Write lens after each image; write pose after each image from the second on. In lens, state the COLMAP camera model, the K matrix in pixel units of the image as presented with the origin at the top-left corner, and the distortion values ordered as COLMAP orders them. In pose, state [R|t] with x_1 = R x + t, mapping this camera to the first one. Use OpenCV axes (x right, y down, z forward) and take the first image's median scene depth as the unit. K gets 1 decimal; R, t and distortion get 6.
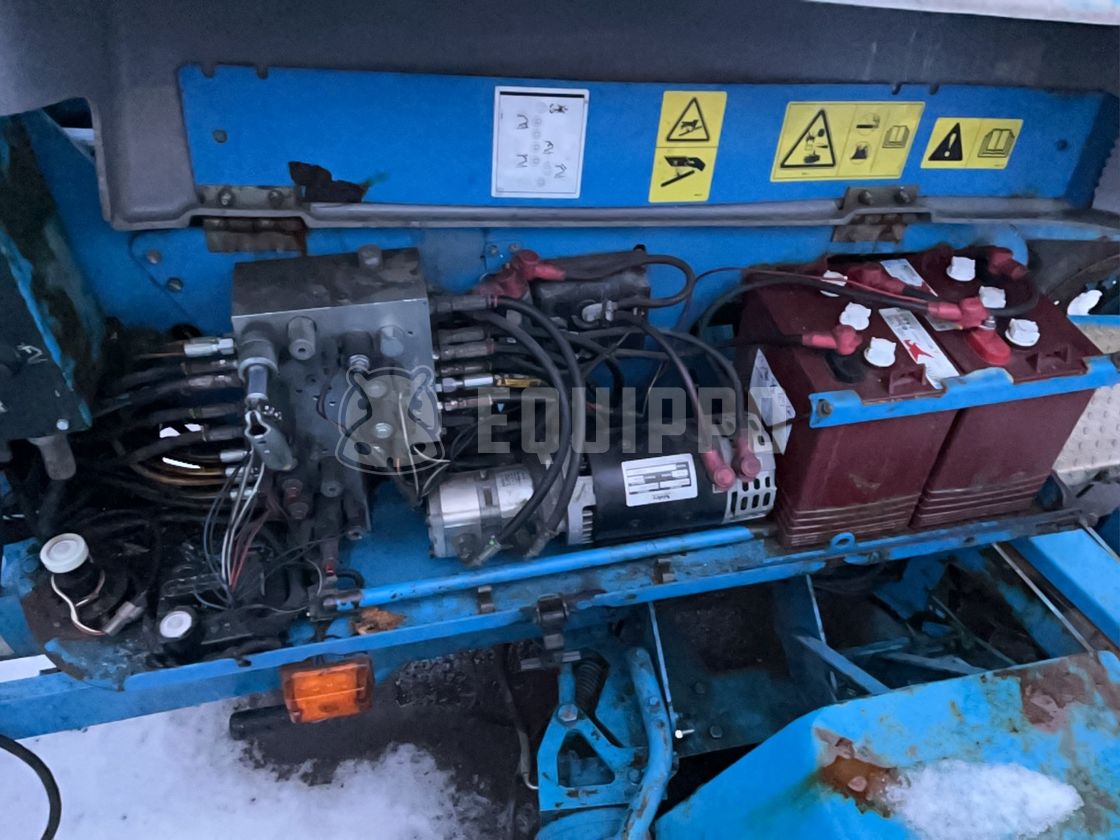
lens RADIAL K [[896.0, 0, 560.3], [0, 896.0, 419.6], [0, 0, 1]] dist [0.034633, -0.023517]
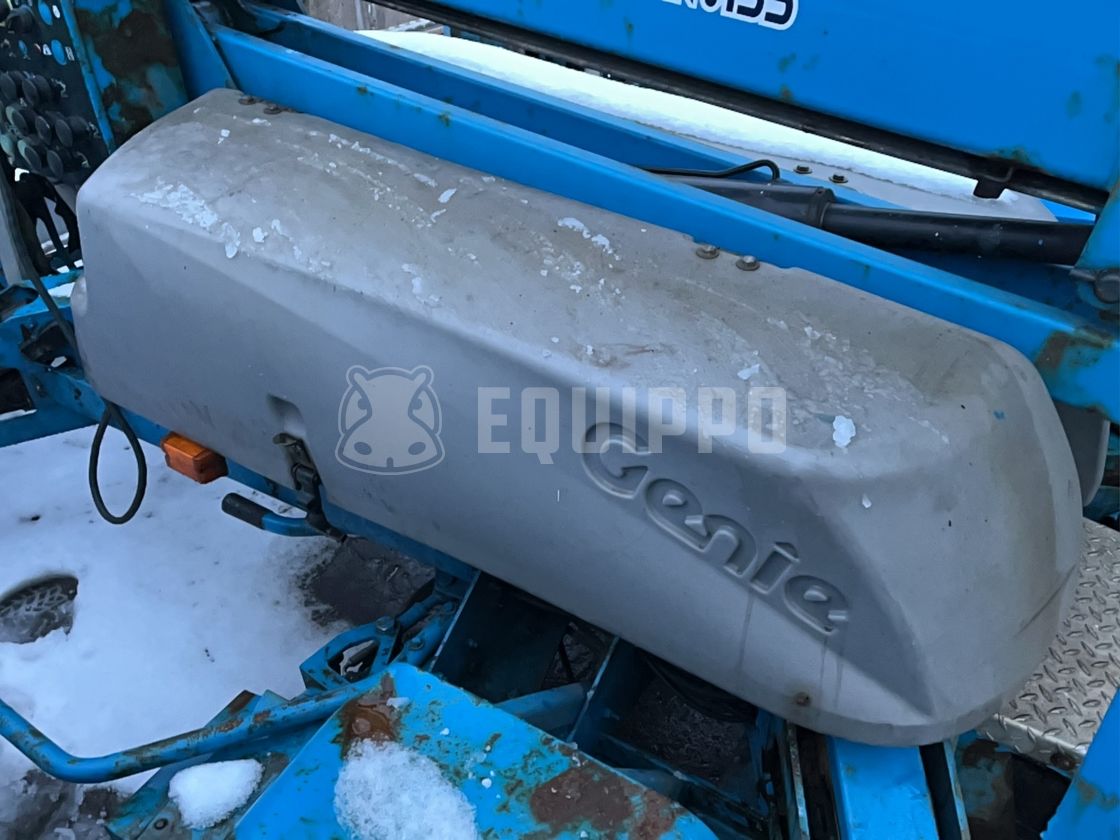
lens RADIAL K [[896.0, 0, 557.2], [0, 896.0, 414.5], [0, 0, 1]] dist [0.034633, -0.023517]
pose [[0.706832, 0.371721, -0.601841, 0.881273], [-0.451442, 0.892059, 0.020774, -0.020401], [0.544599, 0.257012, 0.798346, 0.218761]]
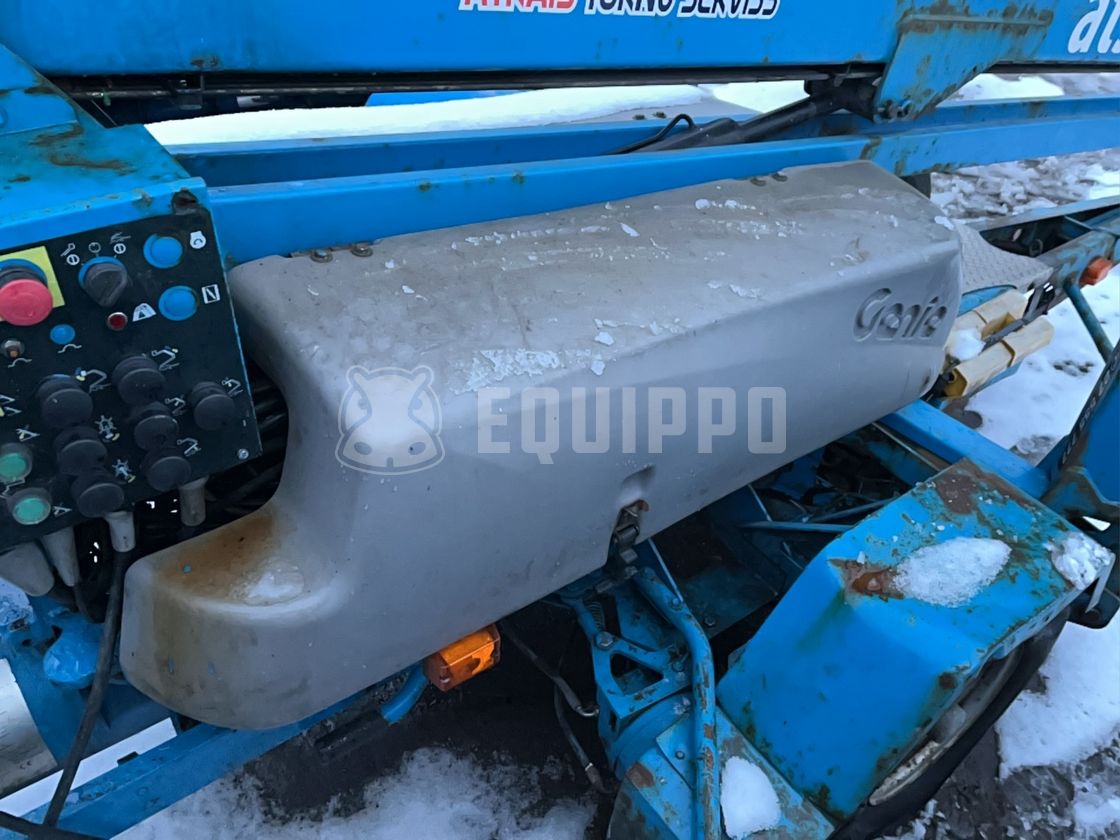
lens RADIAL K [[896.0, 0, 561.1], [0, 896.0, 419.3], [0, 0, 1]] dist [0.034633, -0.023517]
pose [[0.911573, -0.230272, 0.340603, -0.455075], [0.246425, 0.969152, -0.004305, 0.051615], [-0.329105, 0.087857, 0.940197, -0.116921]]
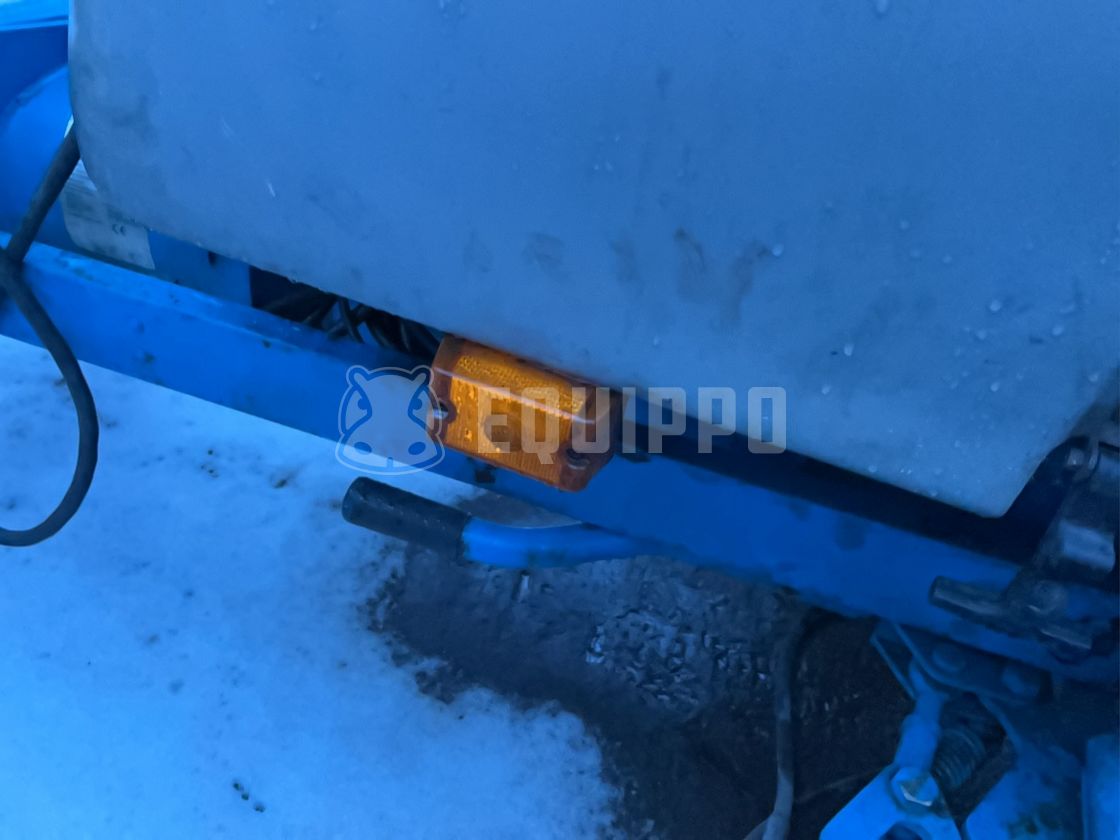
lens RADIAL K [[896.0, 0, 557.6], [0, 896.0, 419.7], [0, 0, 1]] dist [0.034633, -0.023517]
pose [[0.851290, 0.408016, -0.329892, -0.089262], [-0.437653, 0.898974, -0.017501, 0.299472], [0.289423, 0.159277, 0.943857, 0.581888]]
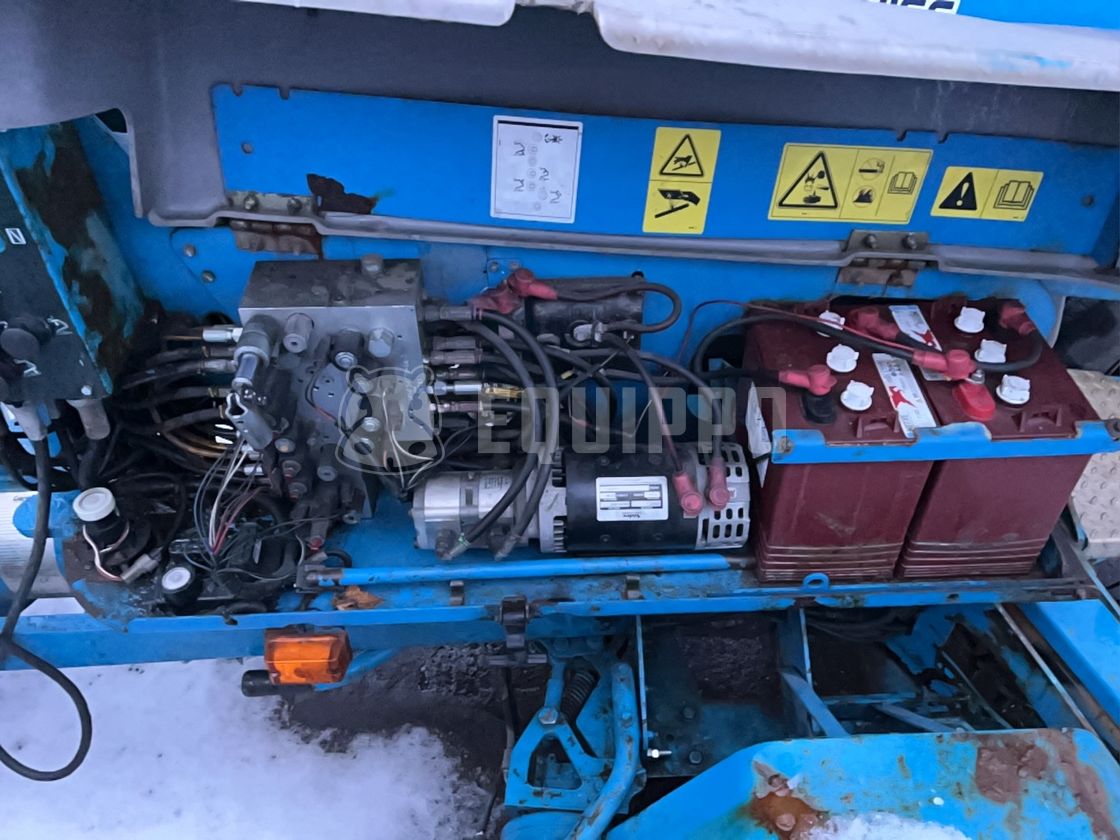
lens RADIAL K [[896.0, 0, 559.2], [0, 896.0, 418.3], [0, 0, 1]] dist [0.034633, -0.023517]
pose [[0.983852, 0.097594, -0.150036, 0.174960], [-0.100279, 0.994905, -0.010413, -0.006092], [0.148255, 0.025291, 0.988626, -0.035584]]
